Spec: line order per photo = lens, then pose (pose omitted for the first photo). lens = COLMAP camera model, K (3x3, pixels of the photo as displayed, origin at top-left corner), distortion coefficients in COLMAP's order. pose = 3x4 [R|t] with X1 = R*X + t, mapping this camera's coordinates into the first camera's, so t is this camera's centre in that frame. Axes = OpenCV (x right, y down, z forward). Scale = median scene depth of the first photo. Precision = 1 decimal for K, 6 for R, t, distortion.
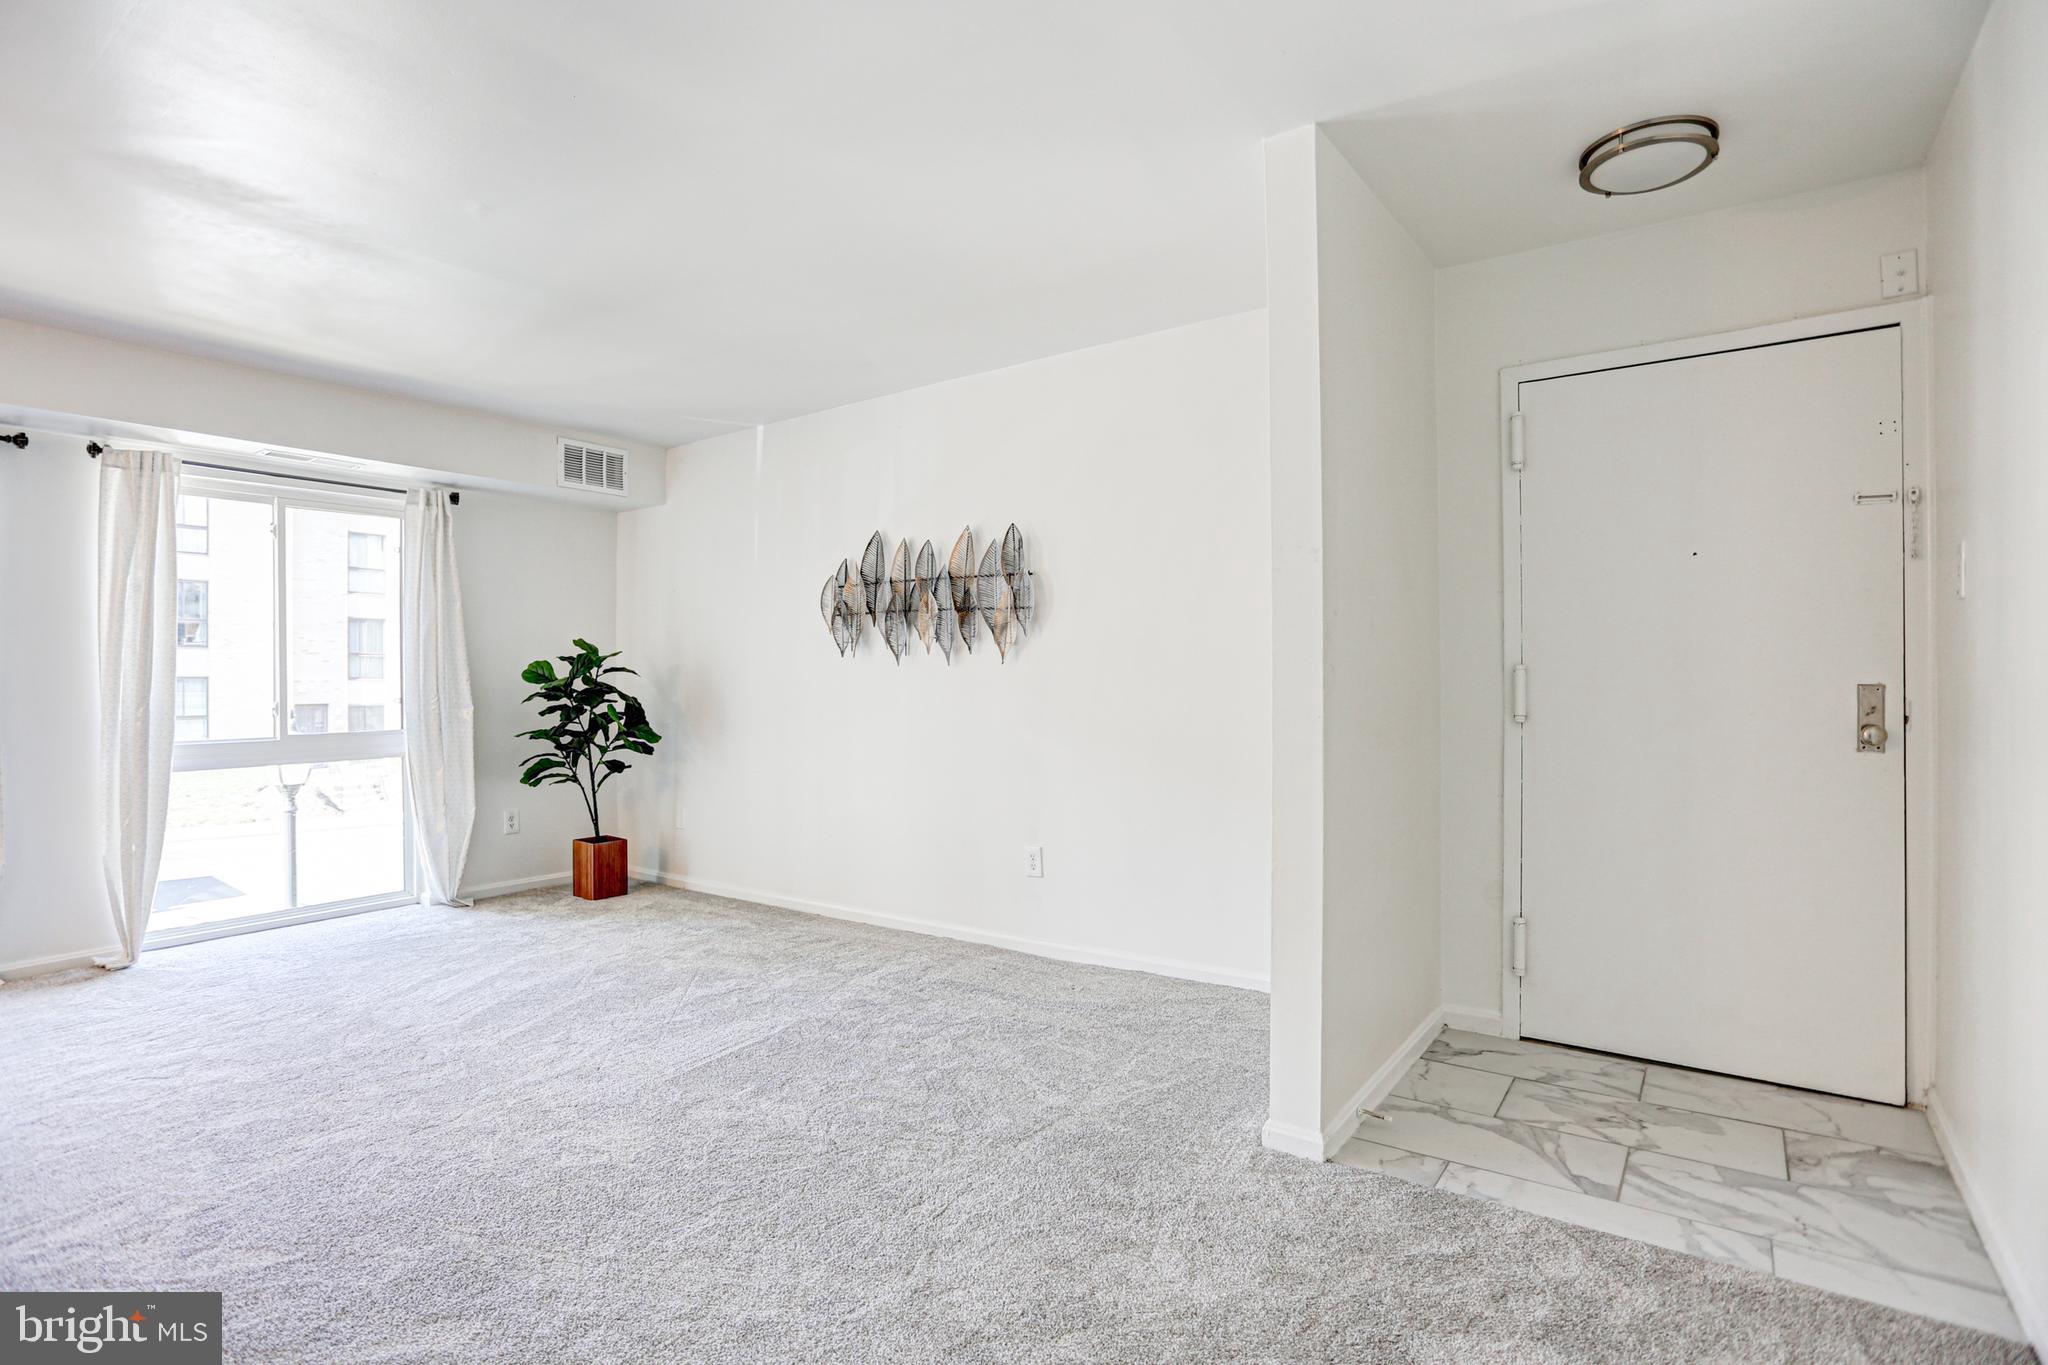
lens RADIAL K [[1027.2, 0, 1019.3], [0, 1027.2, 677.5], [0, 0, 1]] dist [-0.078275, 0.038646]
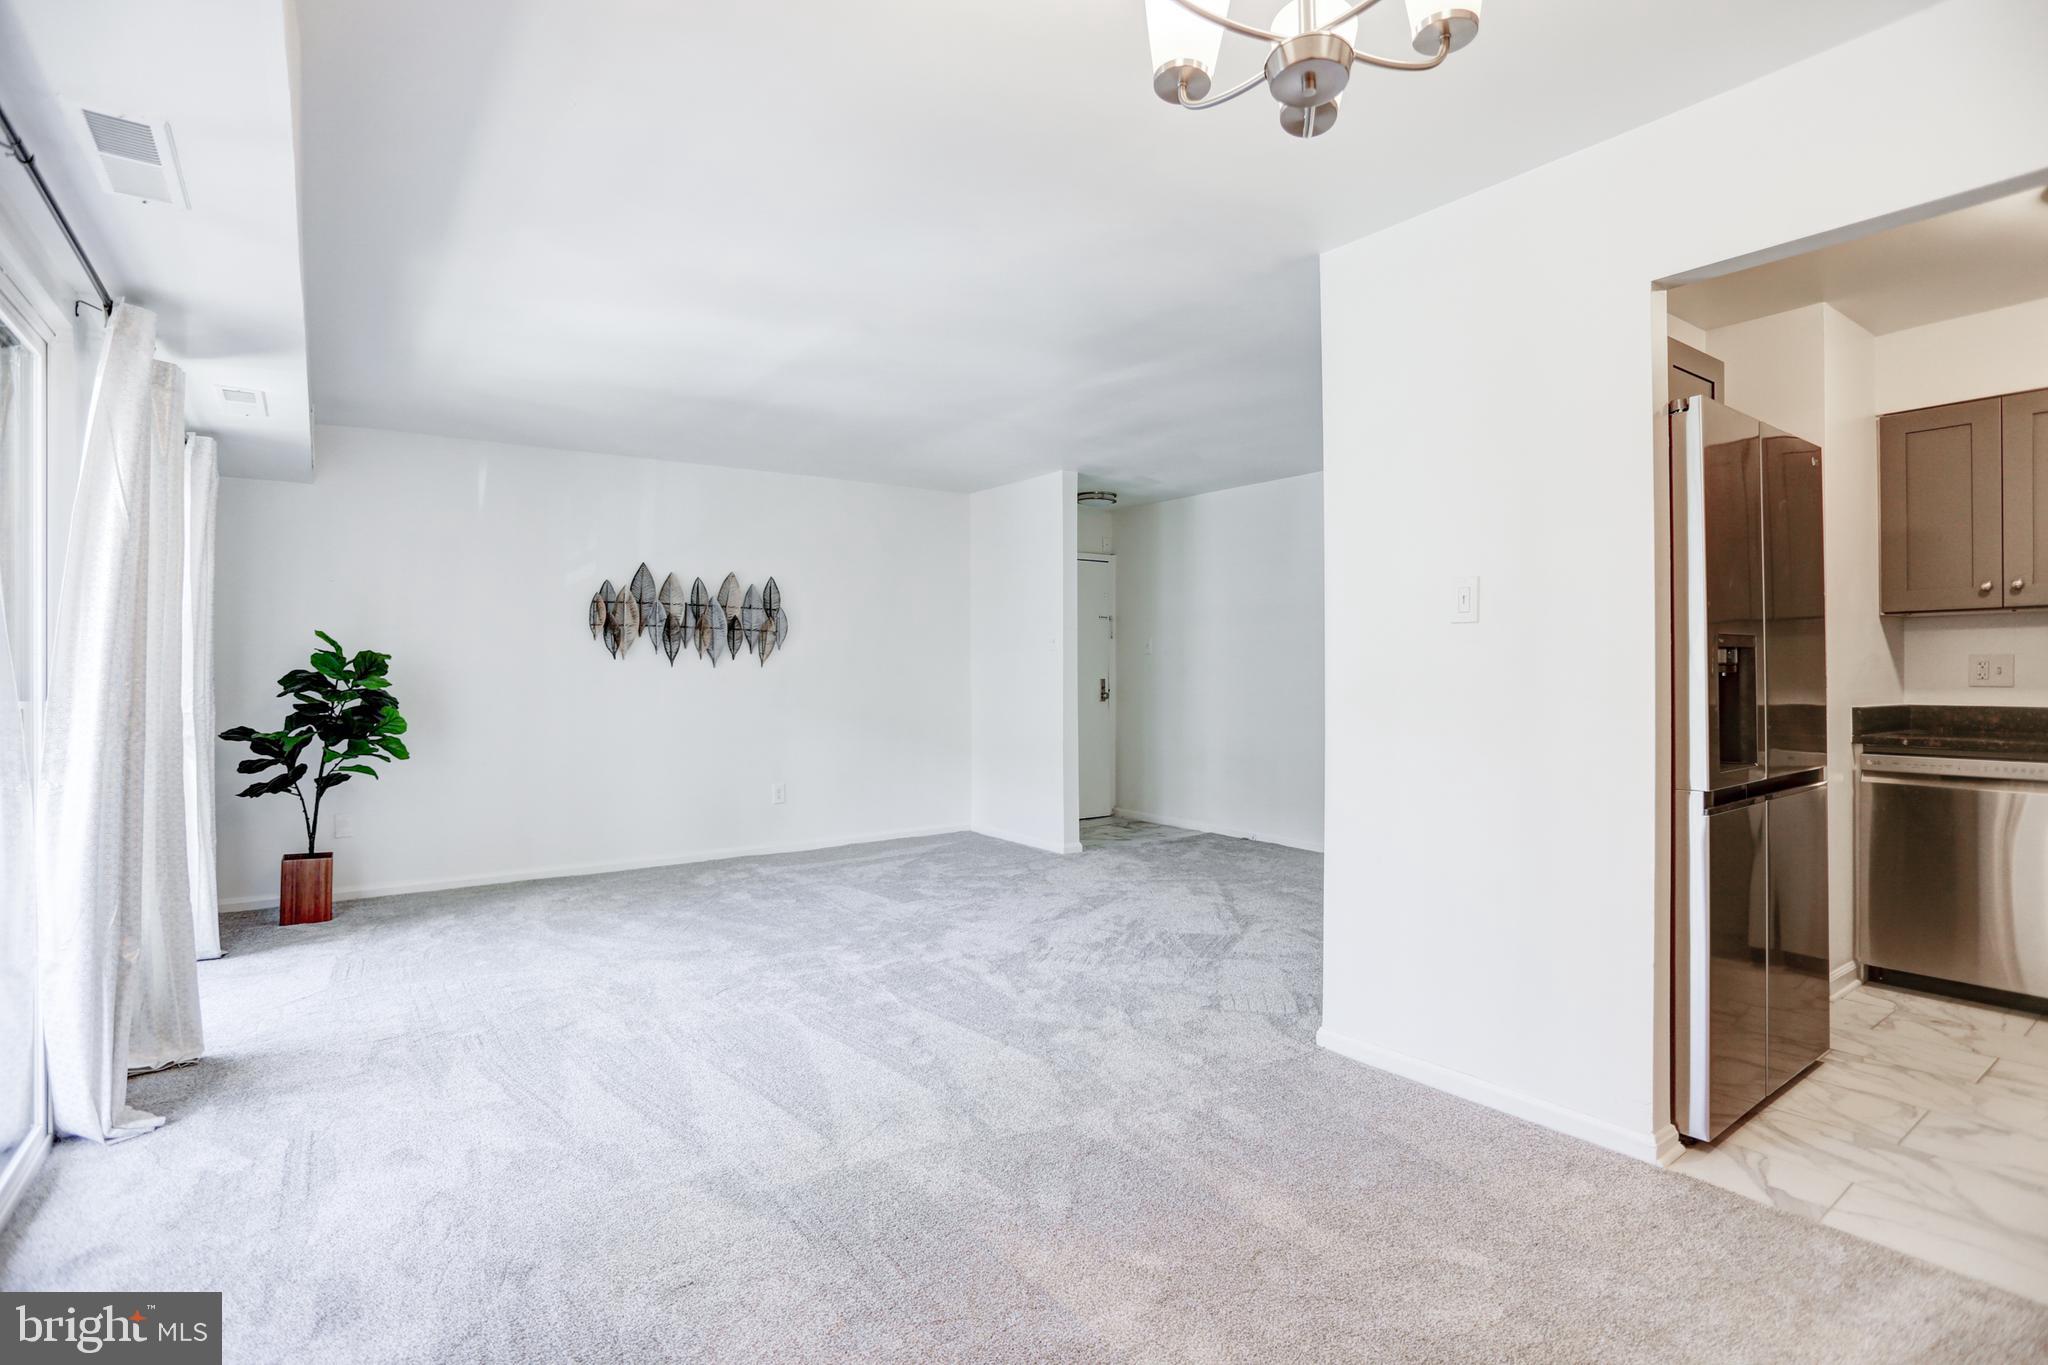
lens RADIAL K [[1015.3, 0, 1019.5], [0, 1015.3, 673.4], [0, 0, 1]] dist [-0.077224, 0.036766]
pose [[0.314745, 0.004892, 0.949164, -1.119745], [-0.000793, 0.999988, -0.004891, 0.002381], [-0.949176, 0.000787, 0.314745, 0.139138]]
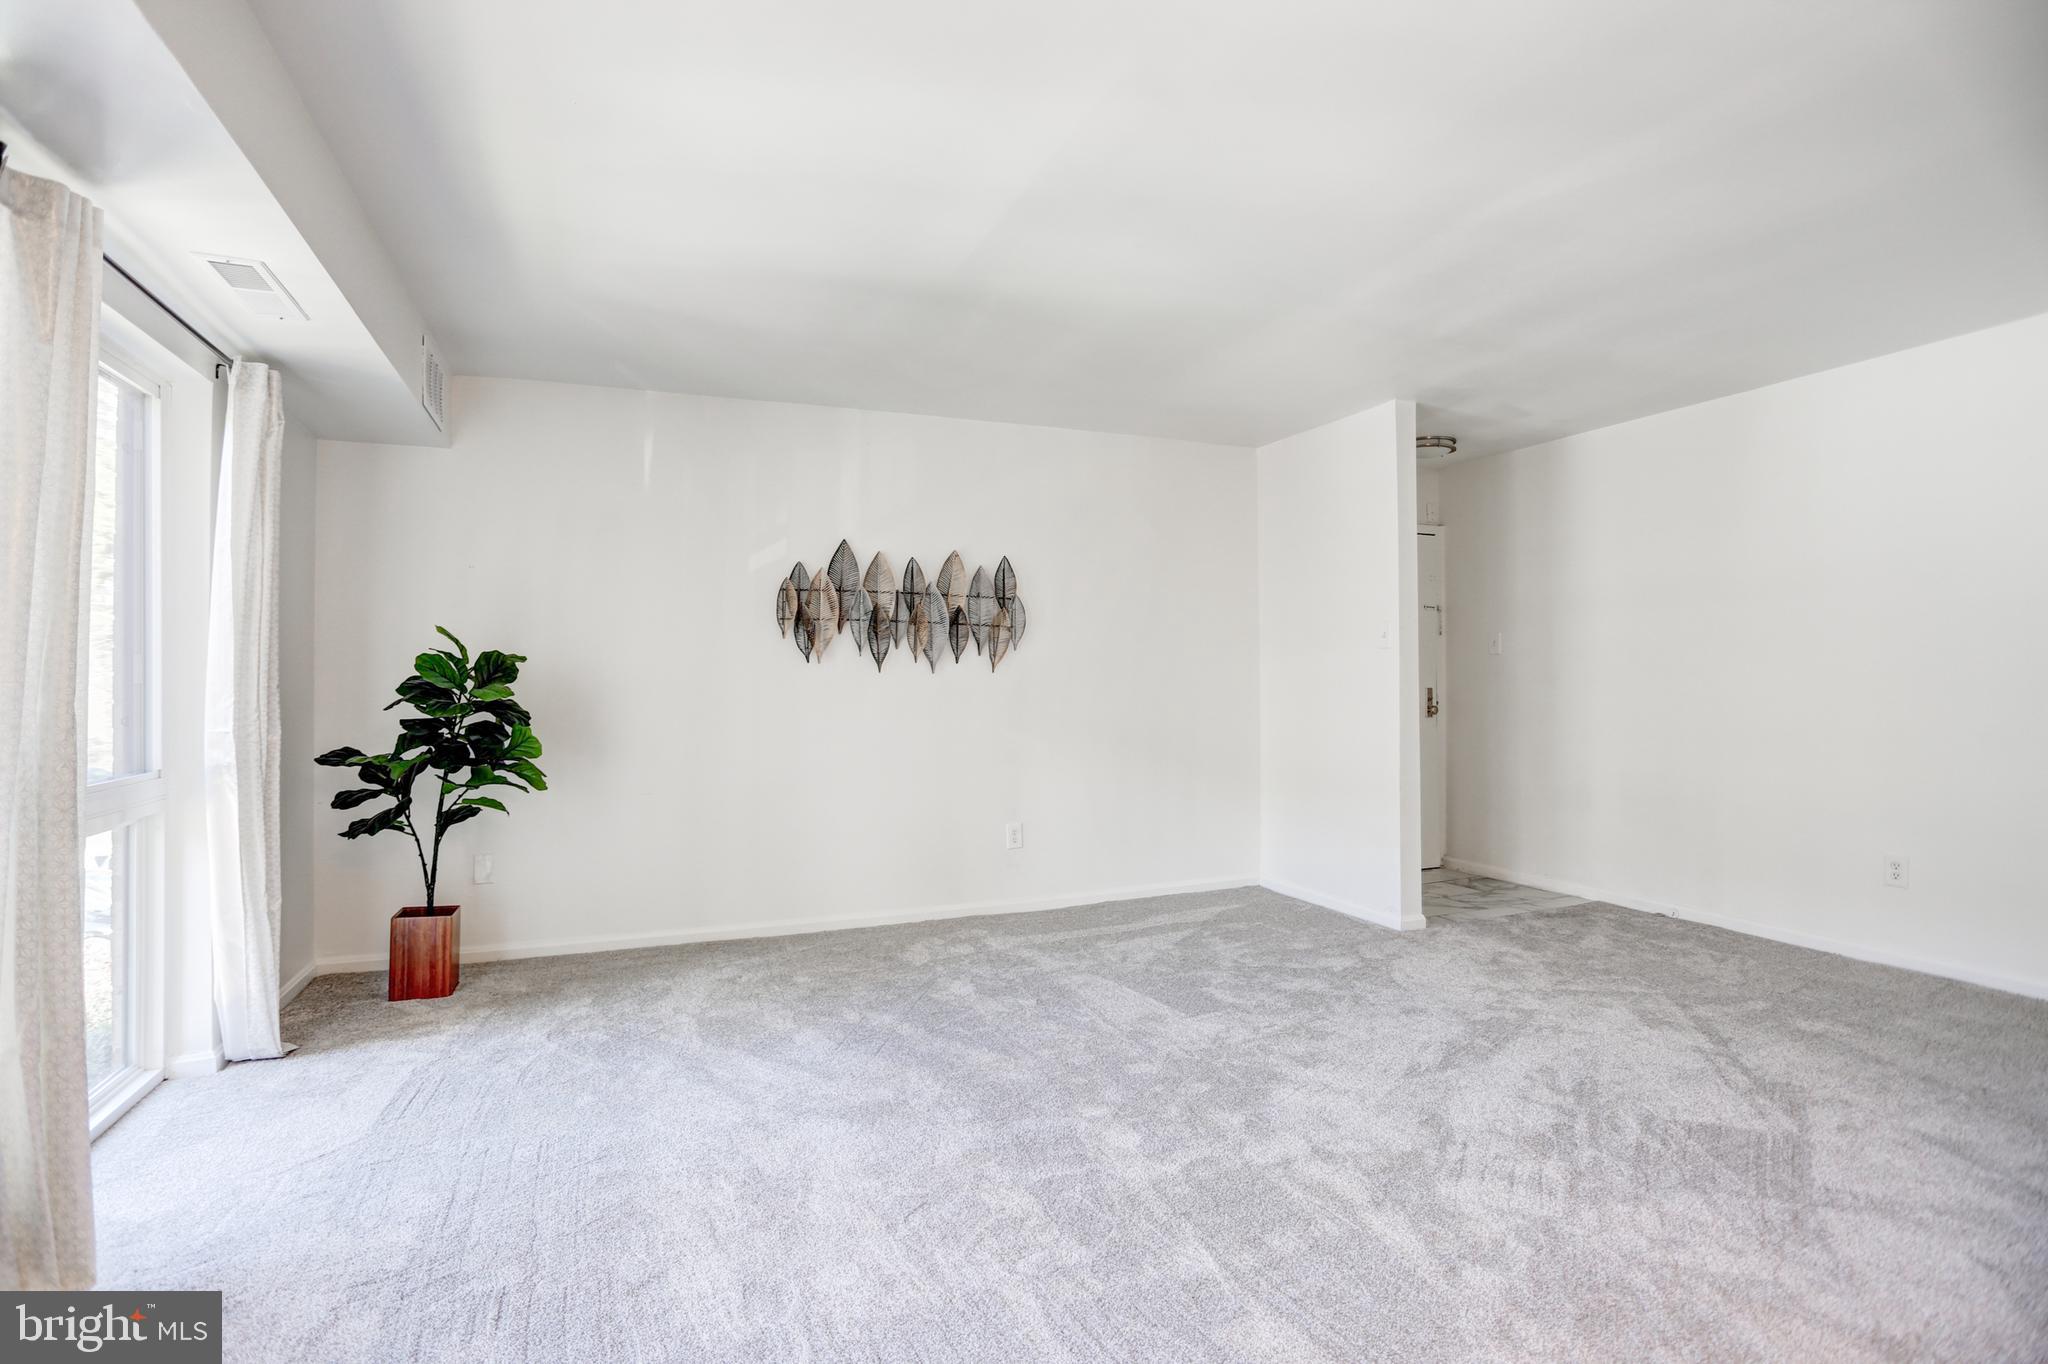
lens RADIAL K [[1015.3, 0, 1019.5], [0, 1015.3, 672.9], [0, 0, 1]] dist [-0.077224, 0.036766]
pose [[0.524712, 0.013516, 0.851173, -0.845203], [-0.000189, 0.999876, -0.015761, 0.004408], [-0.851280, 0.008109, 0.524649, 0.305096]]
